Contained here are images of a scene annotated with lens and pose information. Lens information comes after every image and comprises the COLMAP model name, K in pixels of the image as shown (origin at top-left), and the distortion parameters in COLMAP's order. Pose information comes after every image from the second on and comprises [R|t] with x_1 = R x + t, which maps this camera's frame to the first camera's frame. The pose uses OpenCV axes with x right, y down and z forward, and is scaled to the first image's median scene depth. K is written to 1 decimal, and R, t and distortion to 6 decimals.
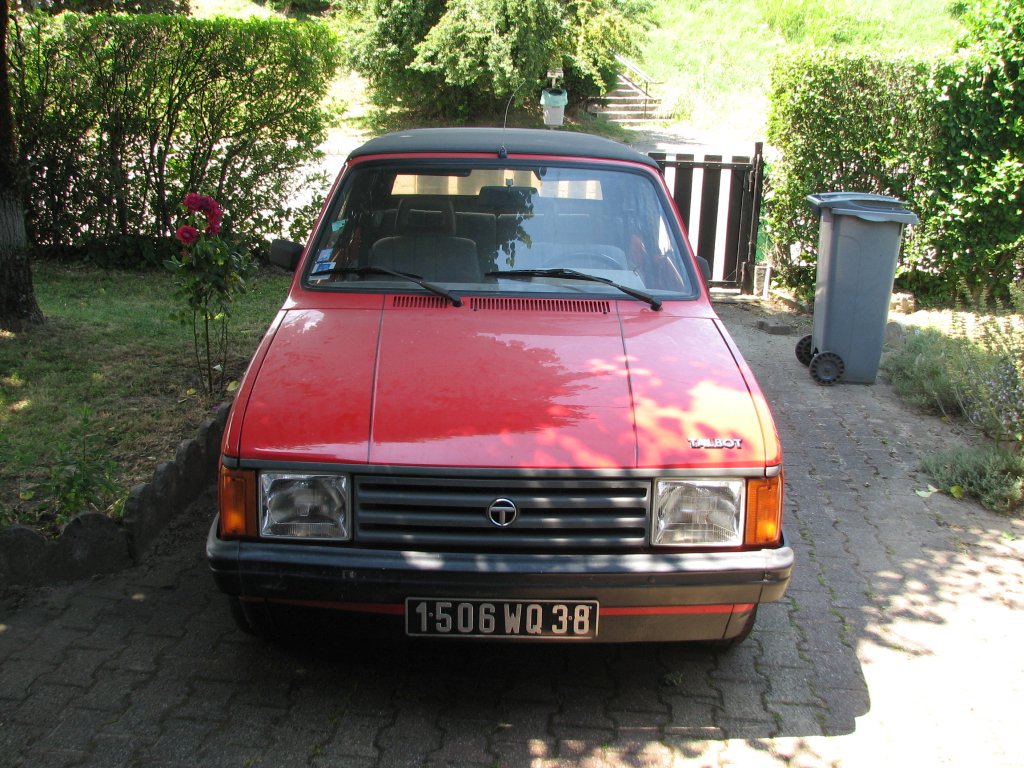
lens RADIAL K [[1108.9, 0, 508.8], [0, 1108.9, 389.2], [0, 0, 1]] dist [-0.208162, 0.299119]
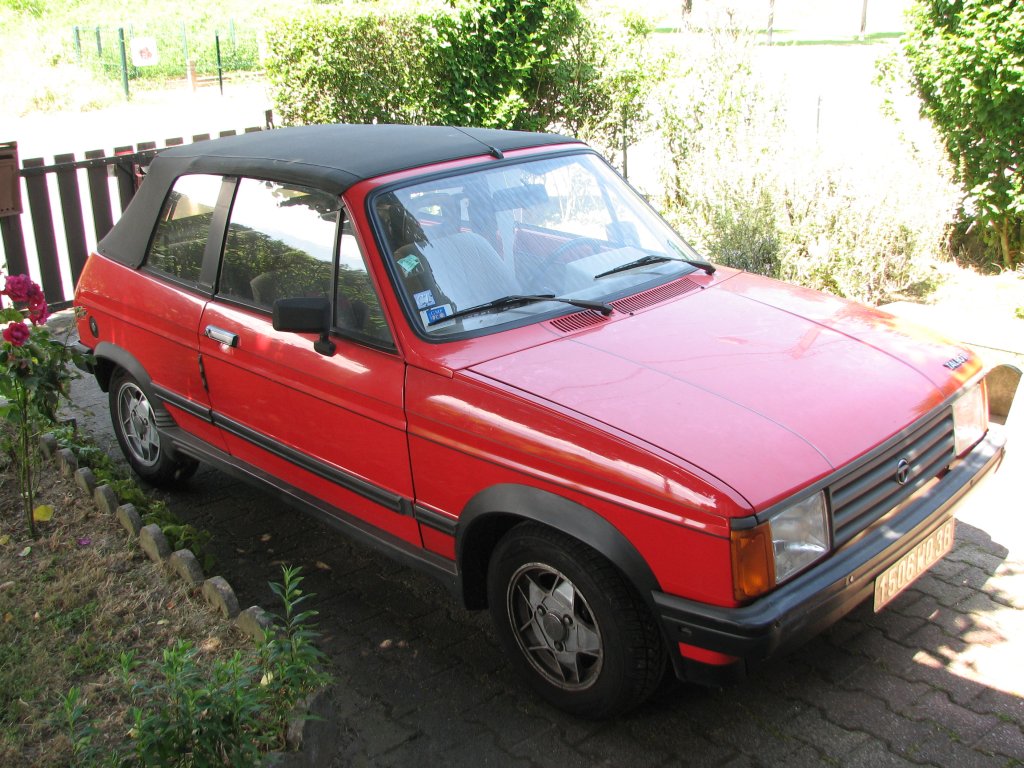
lens RADIAL K [[1110.6, 0, 512.0], [0, 1110.6, 384.0], [0, 0, 1]] dist [-0.209525, 0.298354]
pose [[0.714444, -0.283729, 0.639585, -0.646123], [0.252056, 0.957086, 0.143019, -0.159665], [-0.652716, 0.059032, 0.755299, 0.280322]]
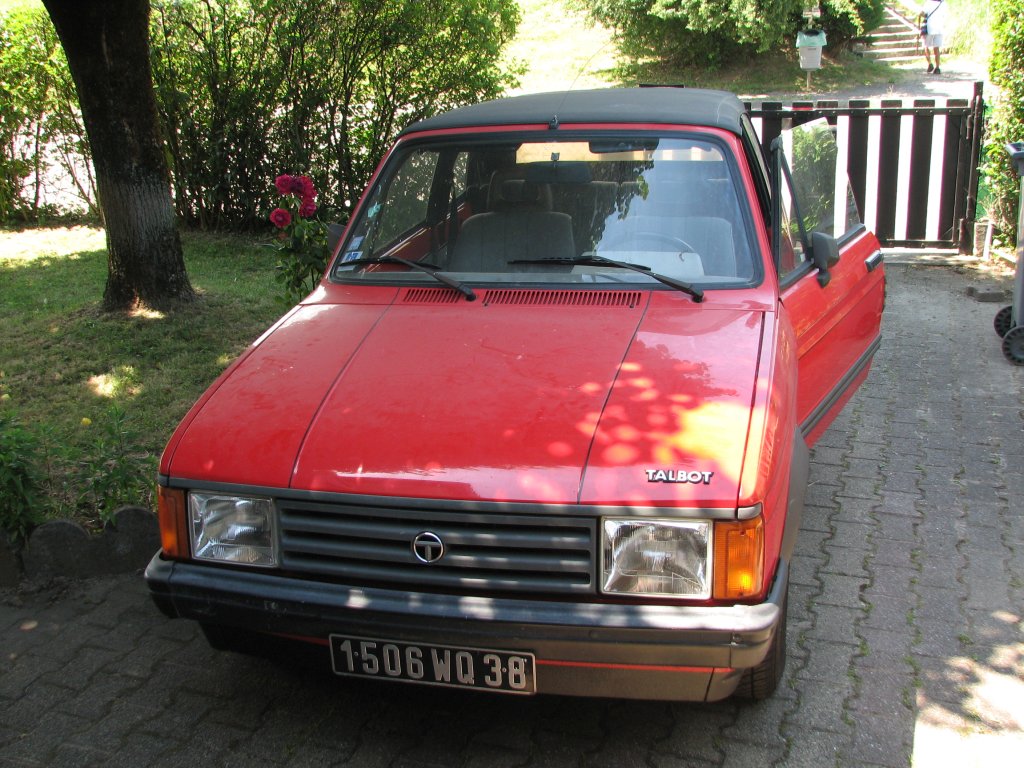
lens RADIAL K [[1108.9, 0, 508.8], [0, 1108.9, 389.2], [0, 0, 1]] dist [-0.208162, 0.299119]
pose [[0.965316, 0.011785, -0.260819, 0.191687], [0.000182, 0.998950, 0.045810, -0.037718], [0.261085, -0.044269, 0.964300, 0.111890]]
